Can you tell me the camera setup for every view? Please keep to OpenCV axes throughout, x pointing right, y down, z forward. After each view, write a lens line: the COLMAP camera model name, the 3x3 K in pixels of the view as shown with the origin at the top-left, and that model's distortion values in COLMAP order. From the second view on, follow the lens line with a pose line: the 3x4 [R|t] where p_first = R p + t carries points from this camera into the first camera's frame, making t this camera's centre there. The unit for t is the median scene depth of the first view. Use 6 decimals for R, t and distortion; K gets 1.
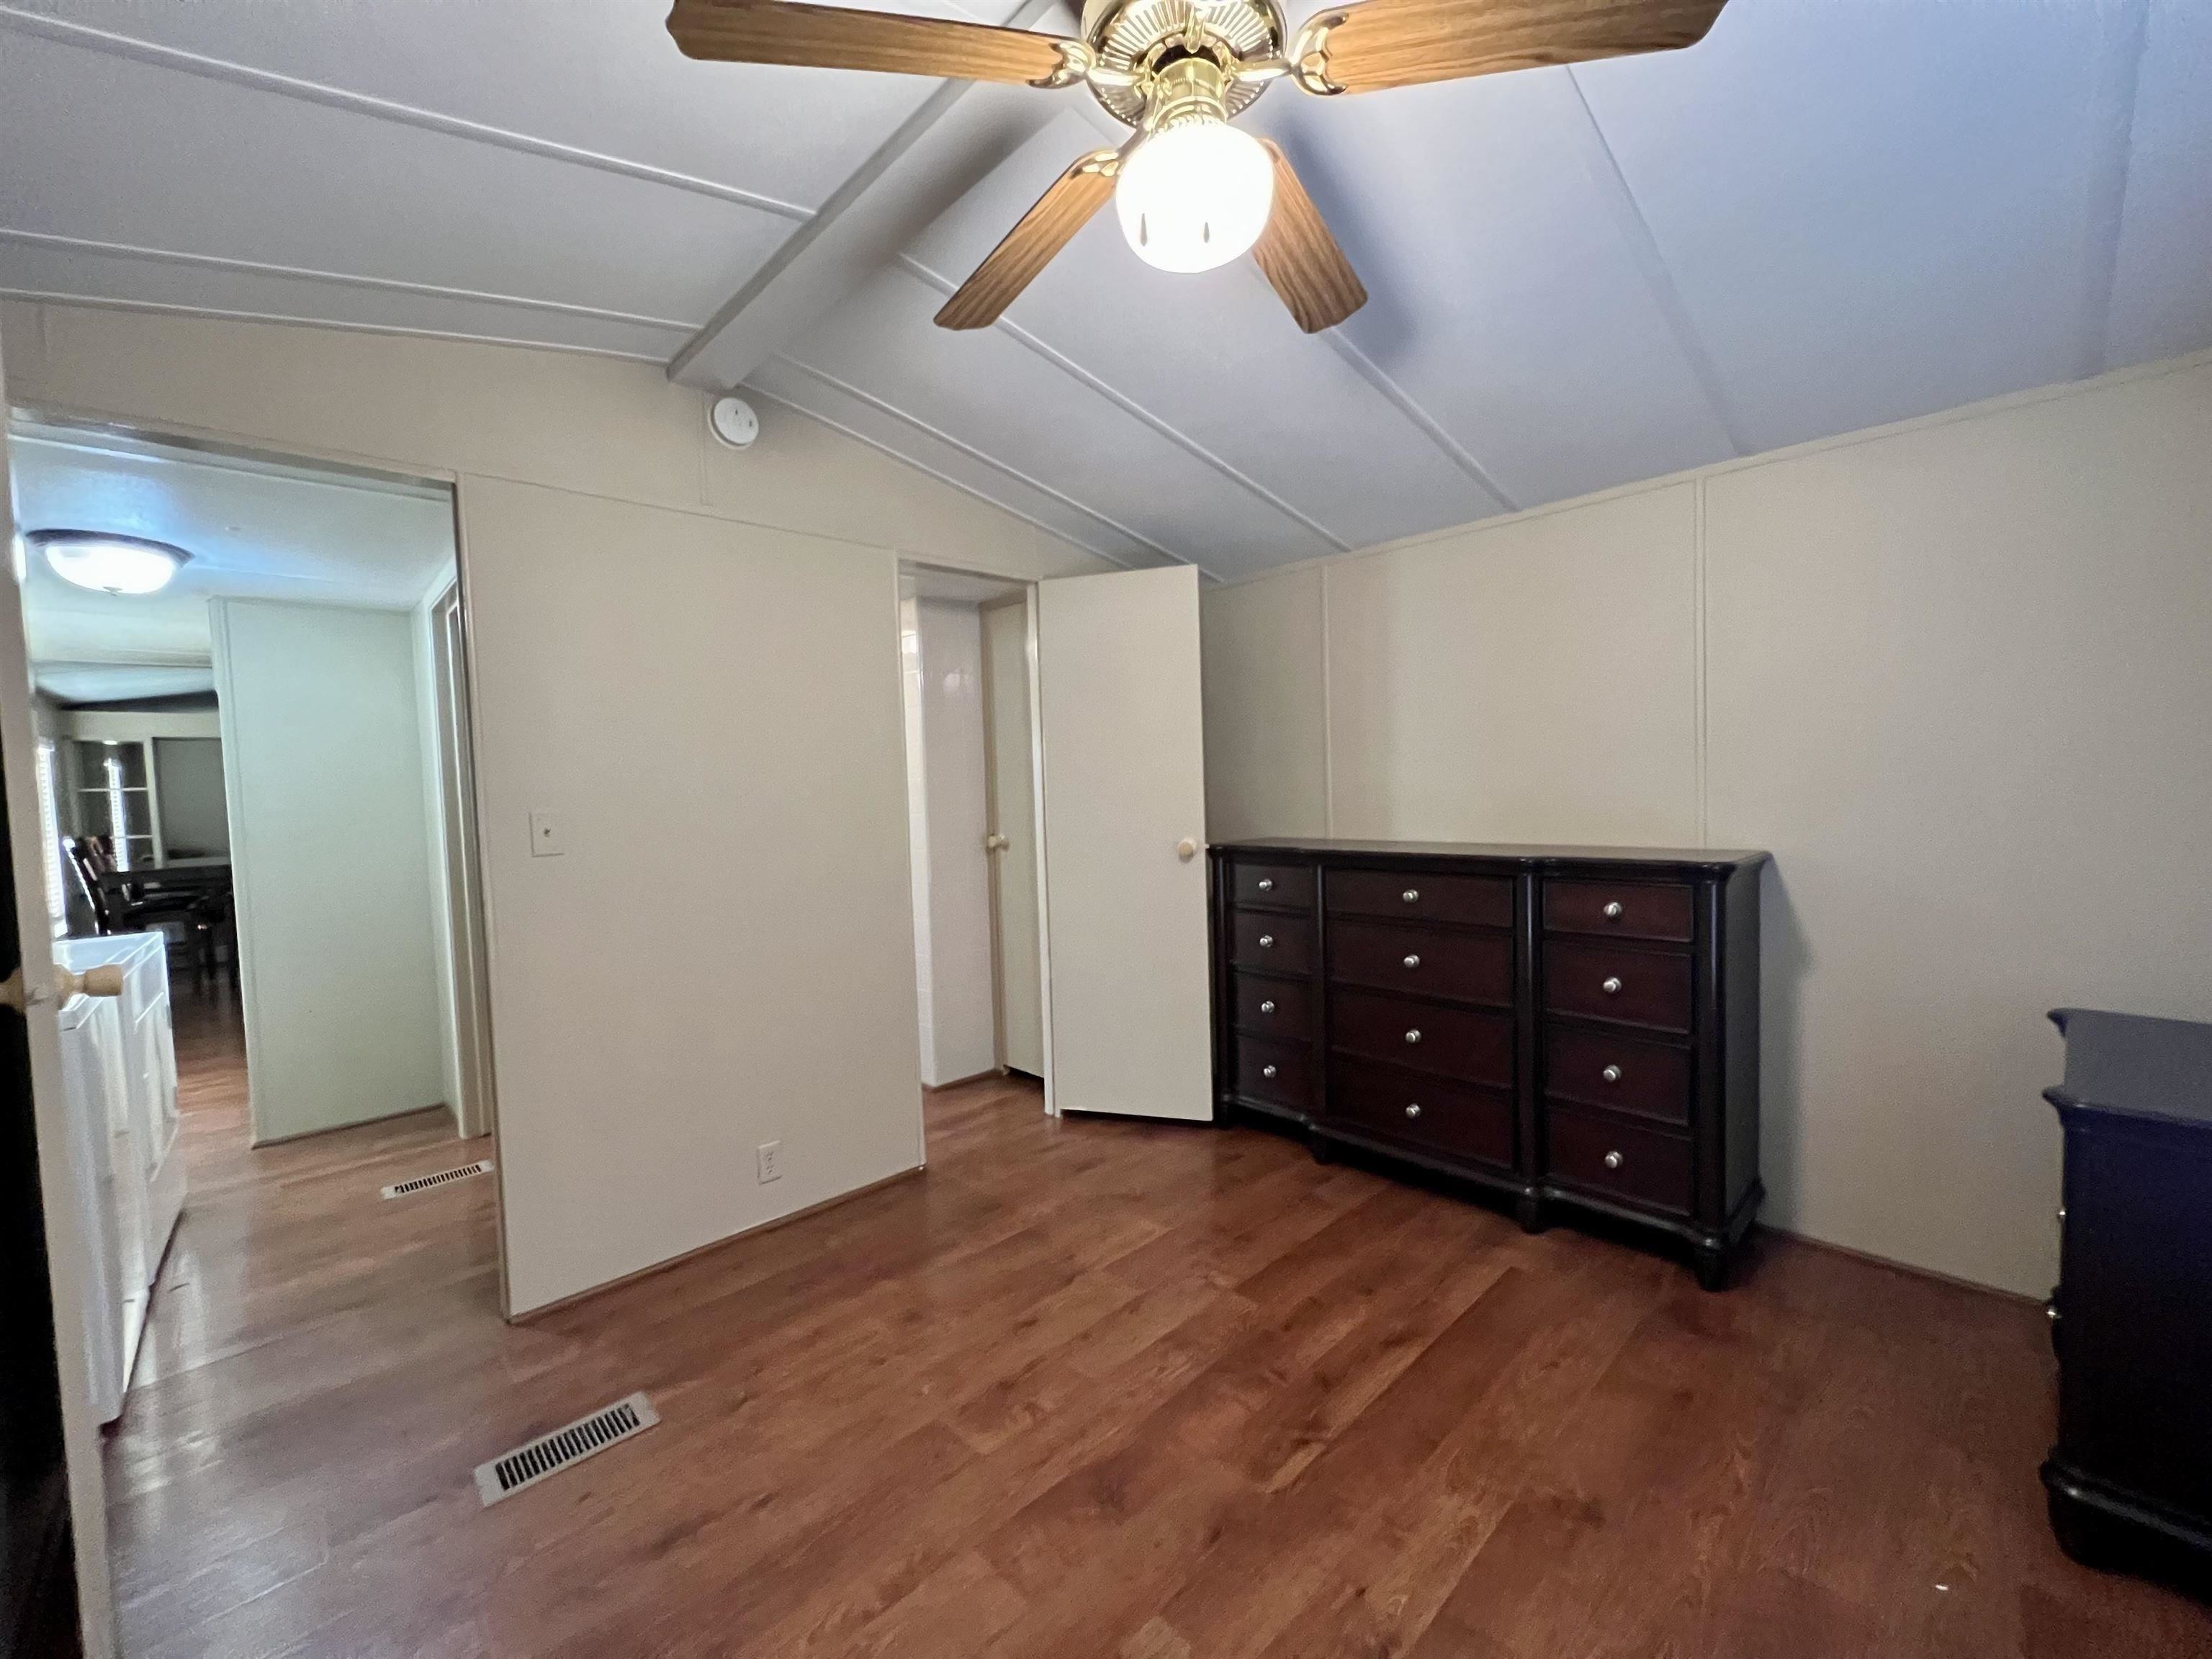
lens RADIAL K [[896.3, 0, 1106.0], [0, 896.3, 829.5], [0, 0, 1]] dist [0.000202, 0.000138]
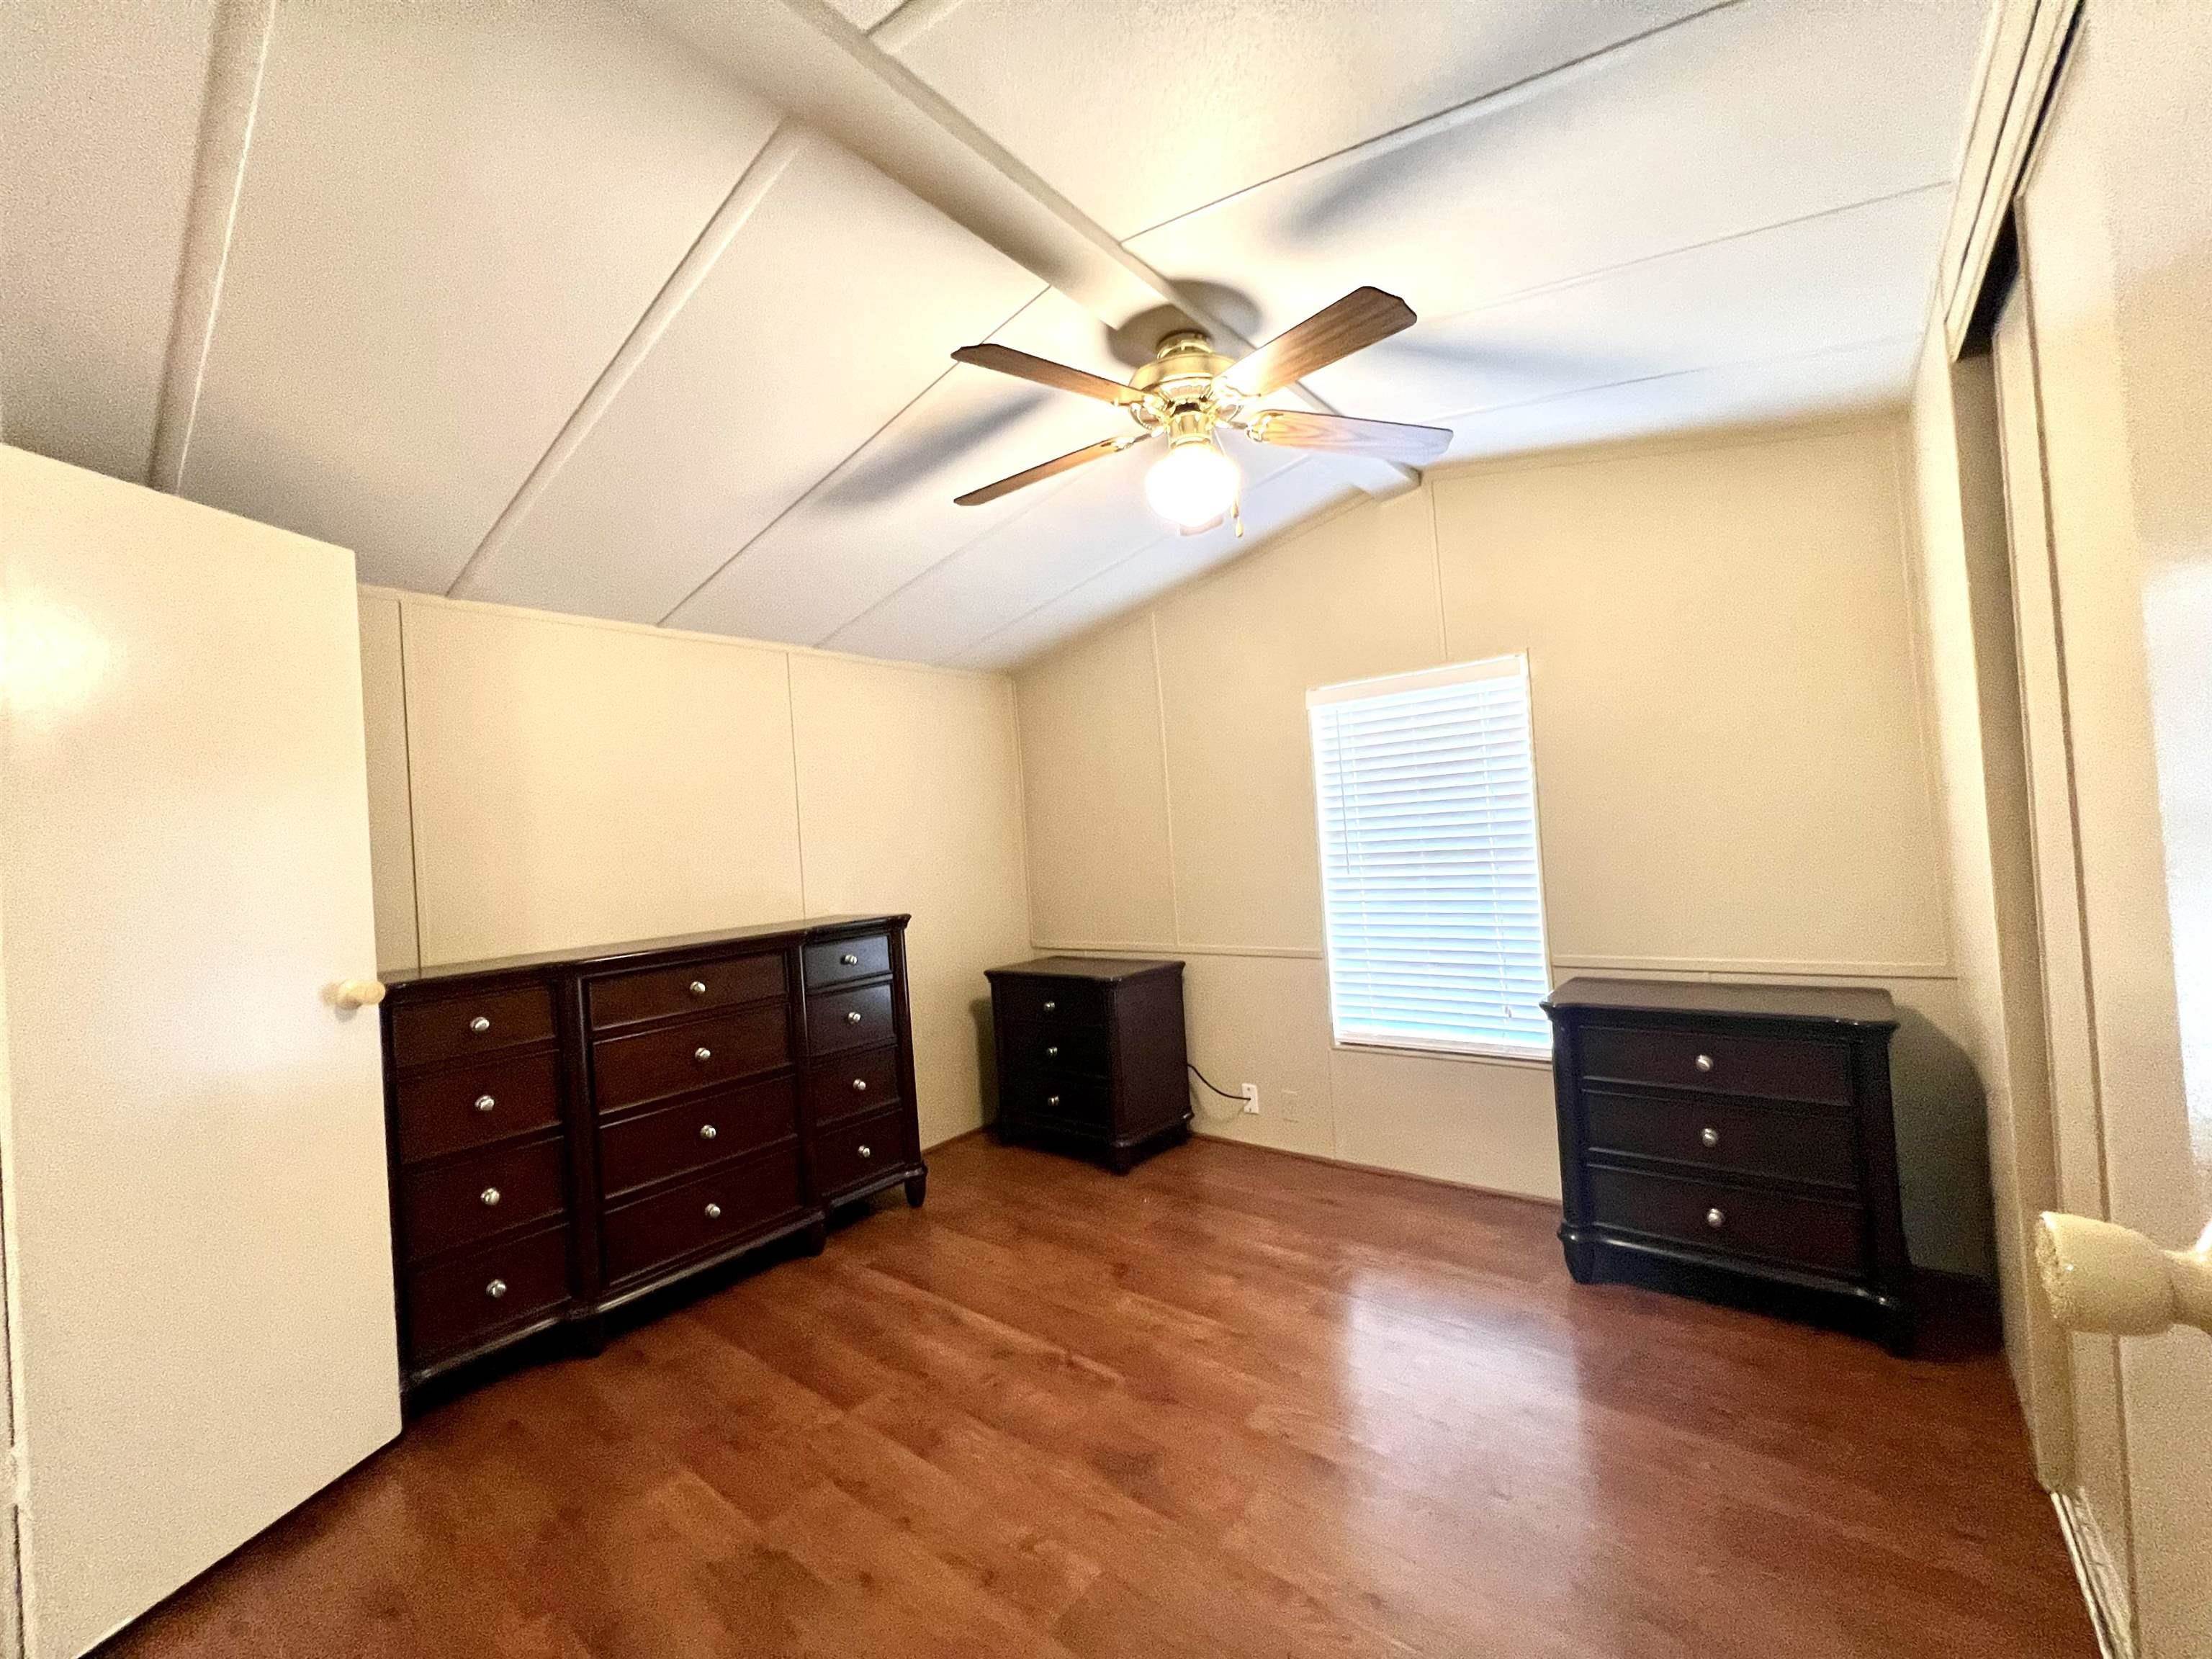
lens RADIAL K [[896.3, 0, 1106.0], [0, 896.3, 829.5], [0, 0, 1]] dist [0.000202, 0.000138]
pose [[-0.130376, 0.057605, 0.989790, -0.784117], [0.122716, 0.991572, -0.041544, -0.001915], [-0.983841, 0.116047, -0.136346, 0.754437]]
